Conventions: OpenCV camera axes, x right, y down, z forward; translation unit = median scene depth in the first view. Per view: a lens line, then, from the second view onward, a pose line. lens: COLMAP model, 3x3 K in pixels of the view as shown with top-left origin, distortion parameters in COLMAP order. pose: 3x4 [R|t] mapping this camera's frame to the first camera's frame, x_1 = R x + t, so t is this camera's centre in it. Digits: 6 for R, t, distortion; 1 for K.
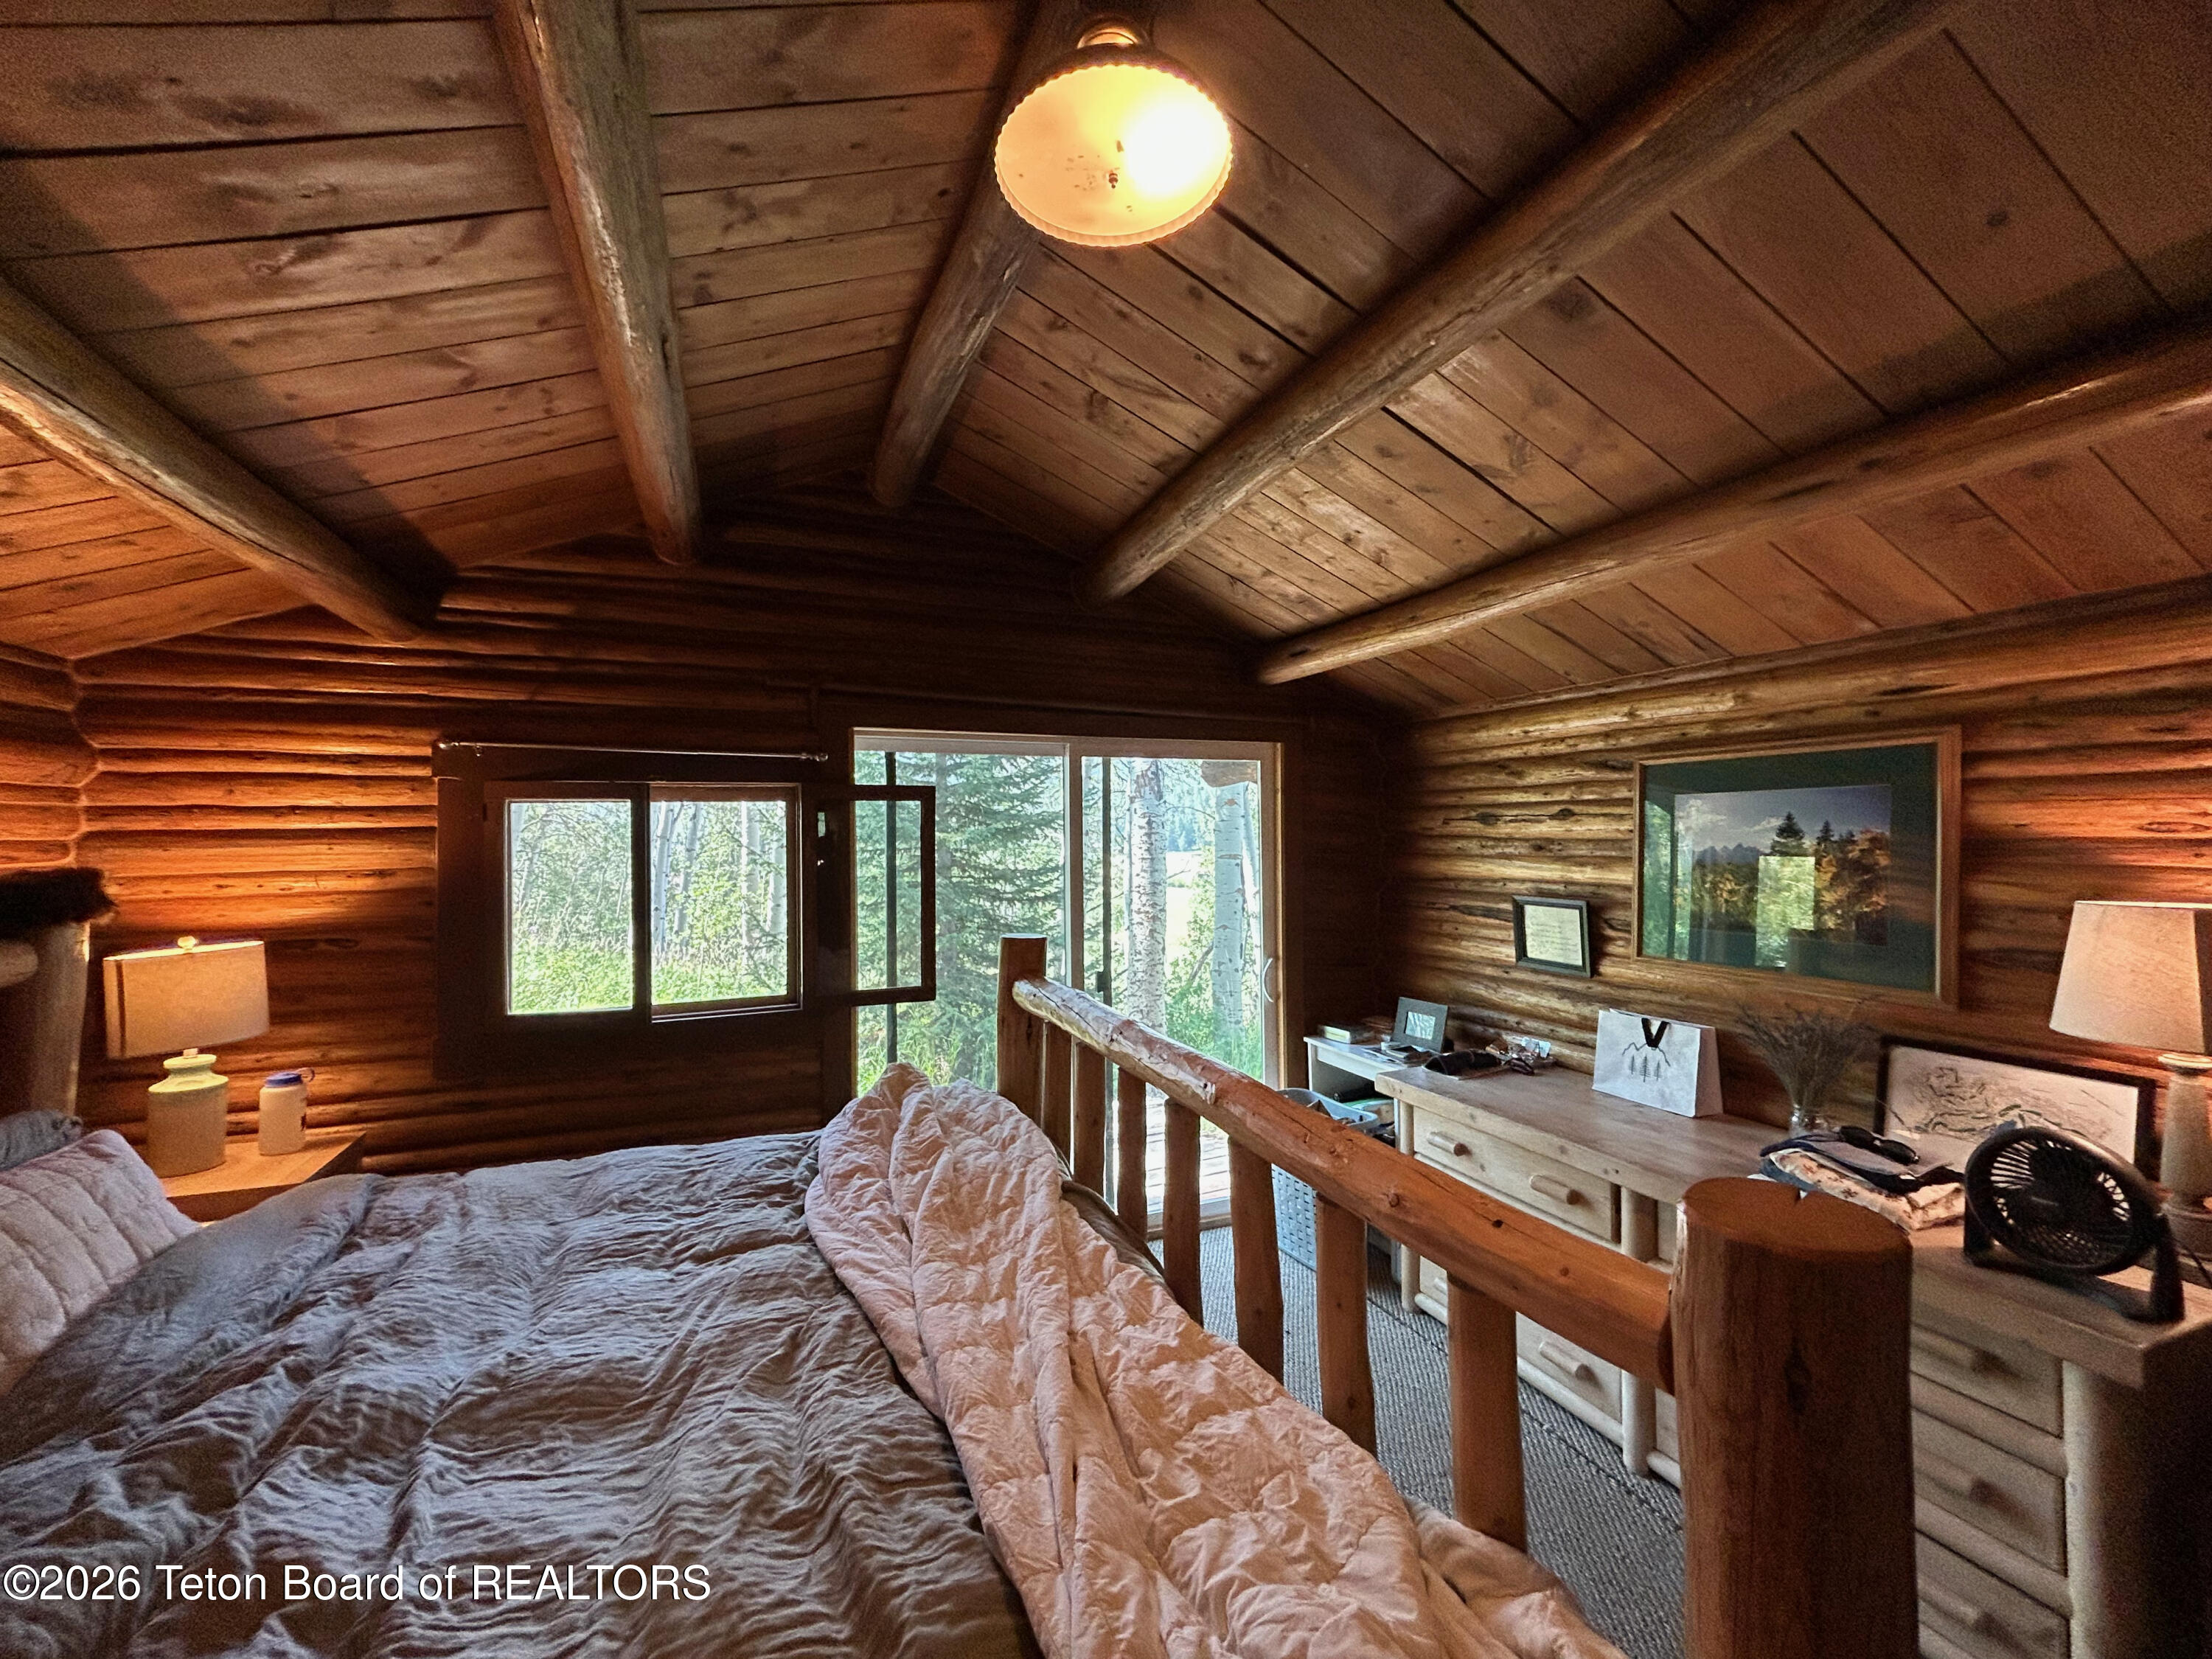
lens RADIAL K [[907.6, 0, 1099.5], [0, 907.6, 828.3], [0, 0, 1]] dist [0.001060, 0.000197]
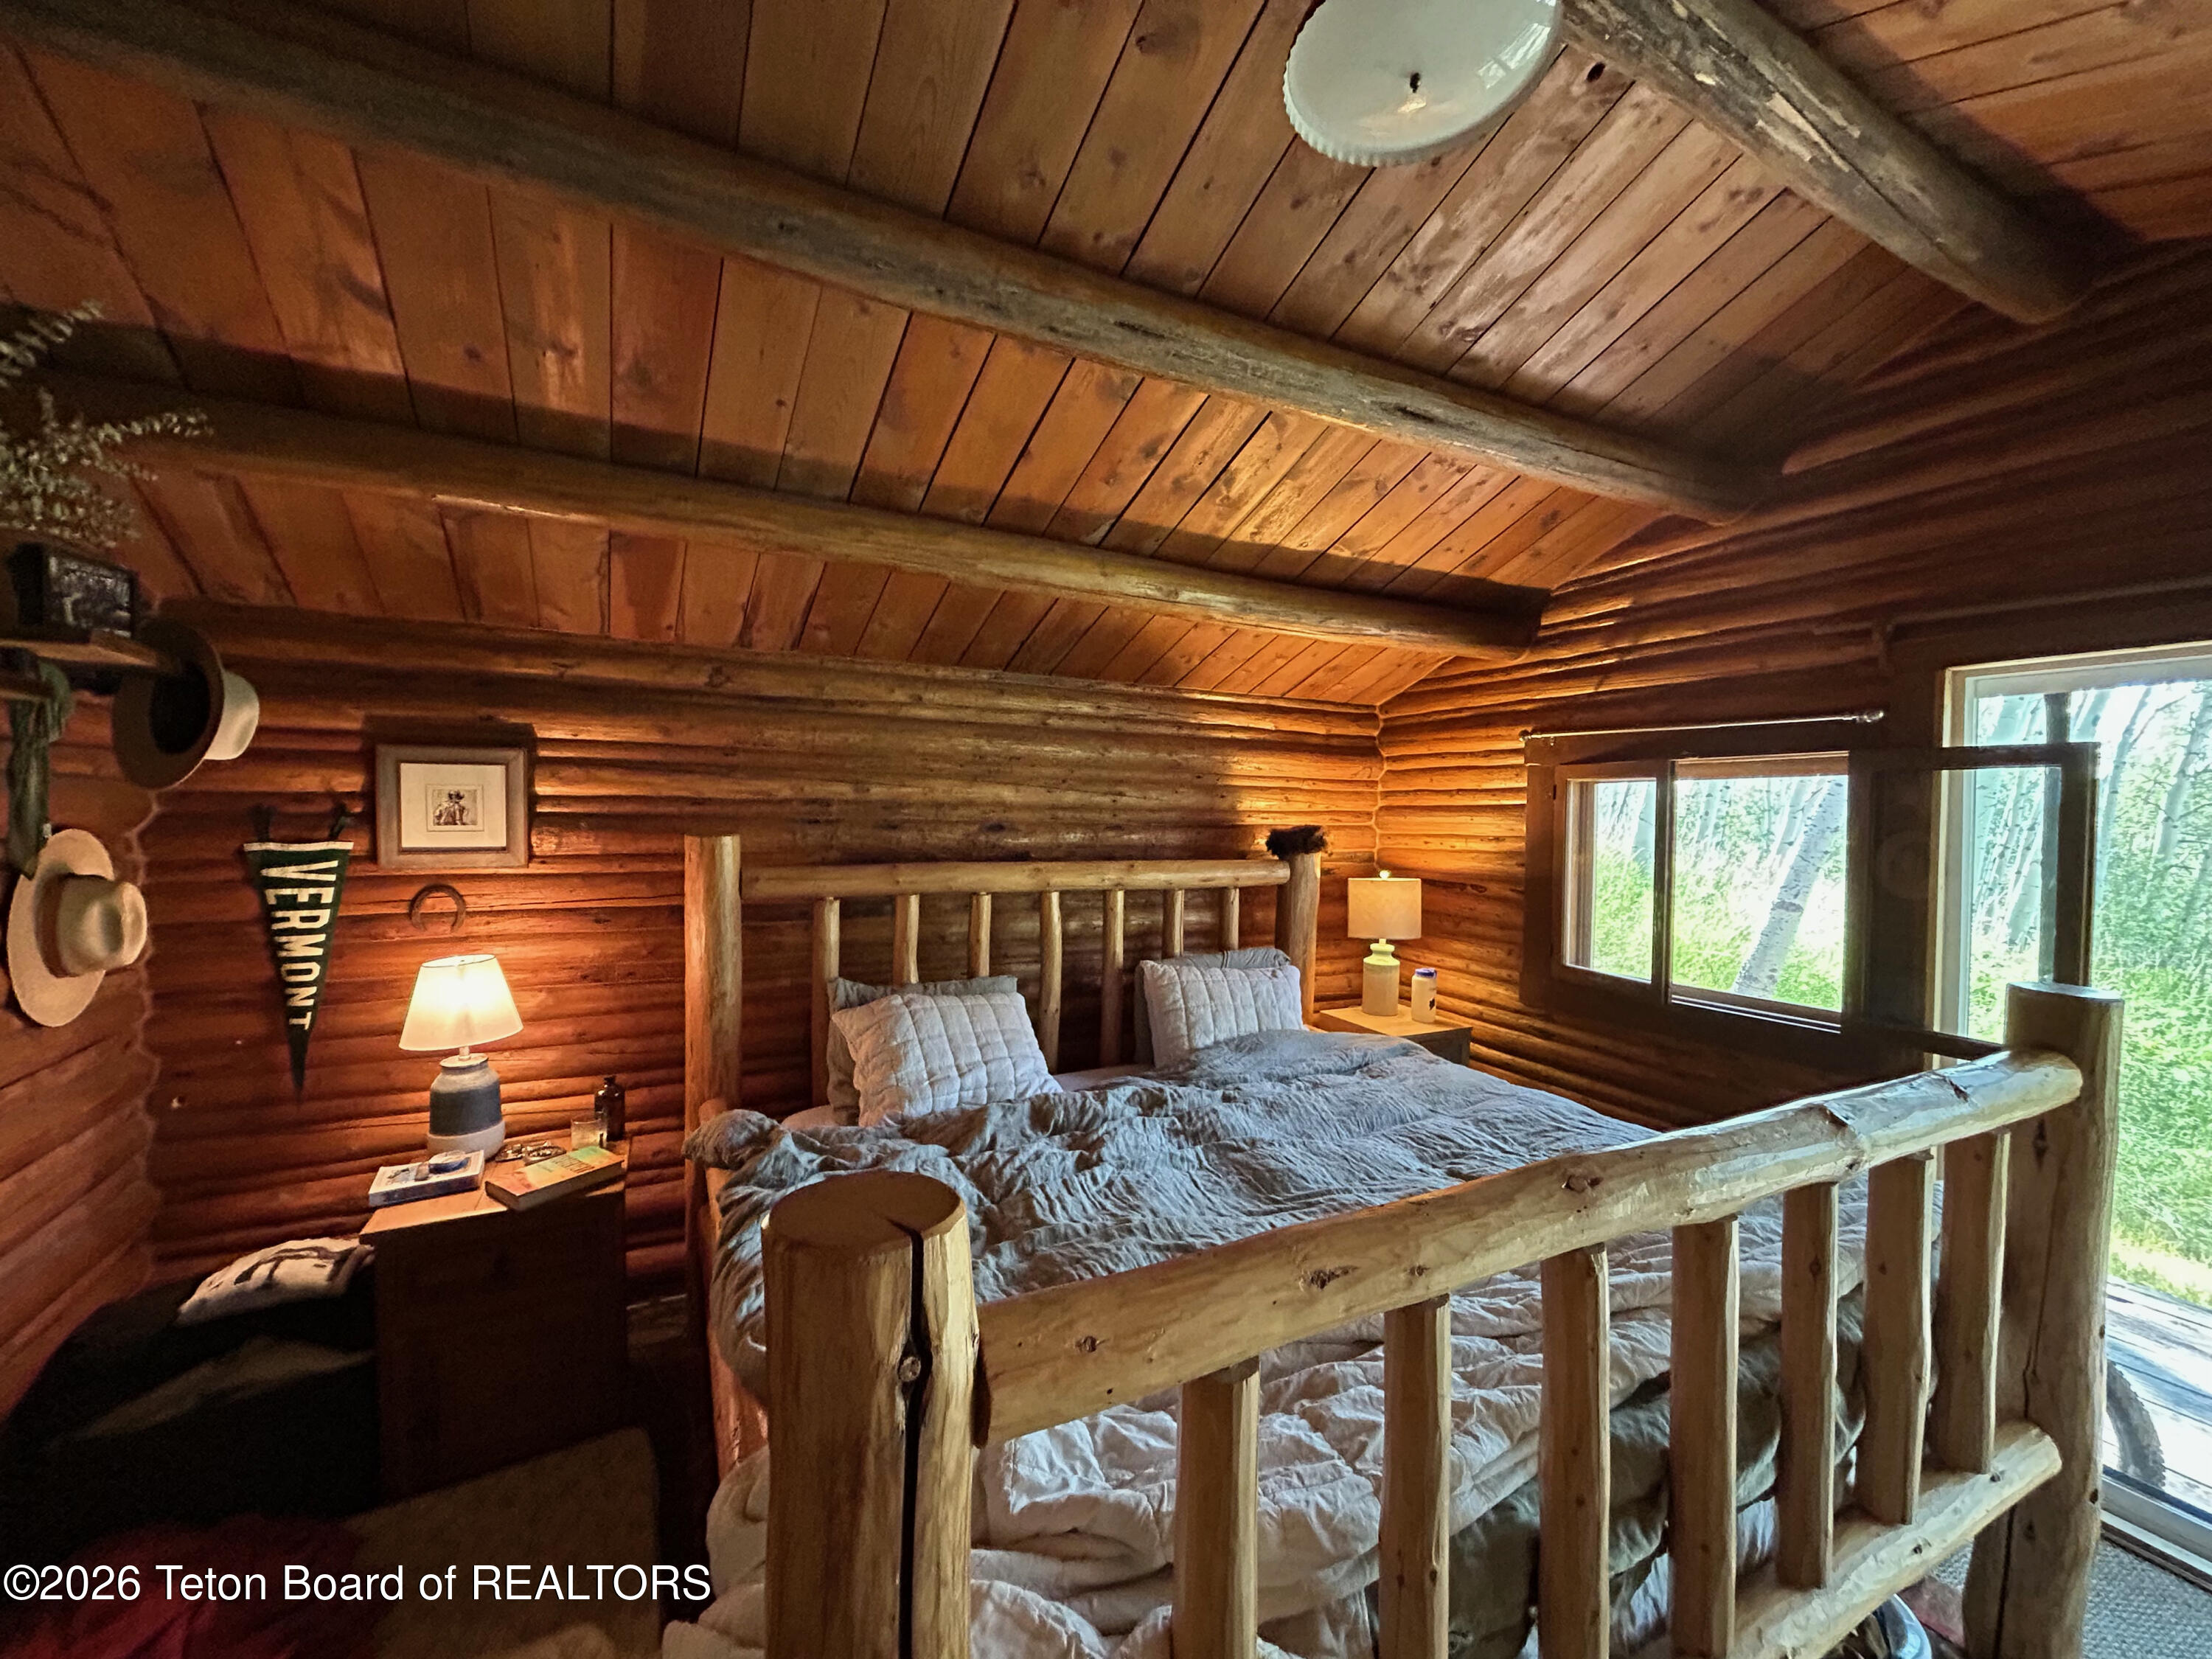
lens RADIAL K [[907.6, 0, 1099.5], [0, 907.6, 828.3], [0, 0, 1]] dist [0.001060, 0.000197]
pose [[0.053116, 0.030055, -0.998136, 0.580646], [-0.008861, 0.999522, 0.029625, 0.000250], [0.998549, 0.007271, 0.053357, 0.405961]]
